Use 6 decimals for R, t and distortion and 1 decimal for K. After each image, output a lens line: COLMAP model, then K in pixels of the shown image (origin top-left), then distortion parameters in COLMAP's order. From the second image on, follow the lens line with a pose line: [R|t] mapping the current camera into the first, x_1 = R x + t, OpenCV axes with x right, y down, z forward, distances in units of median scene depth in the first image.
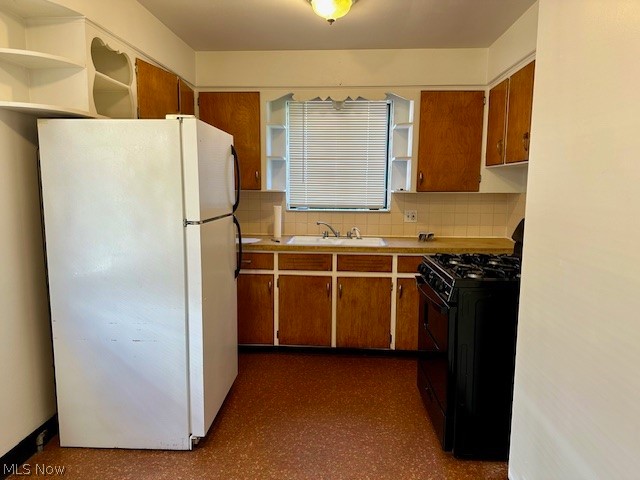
lens RADIAL K [[443.2, 0, 316.7], [0, 443.2, 237.1], [0, 0, 1]] dist [0.036442, -0.059084]
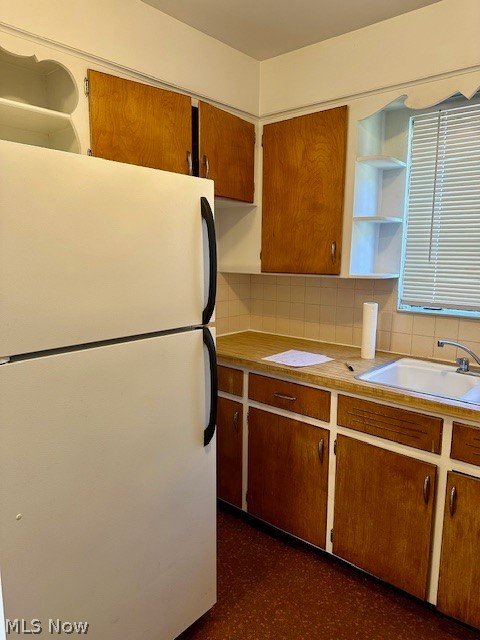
lens RADIAL K [[443.2, 0, 236.6], [0, 443.2, 318.4], [0, 0, 1]] dist [0.036442, -0.059084]
pose [[0.798696, 0.081824, -0.596145, 0.130047], [-0.067840, 0.996640, 0.045904, -0.072258], [0.597898, 0.003779, 0.801563, 0.479178]]
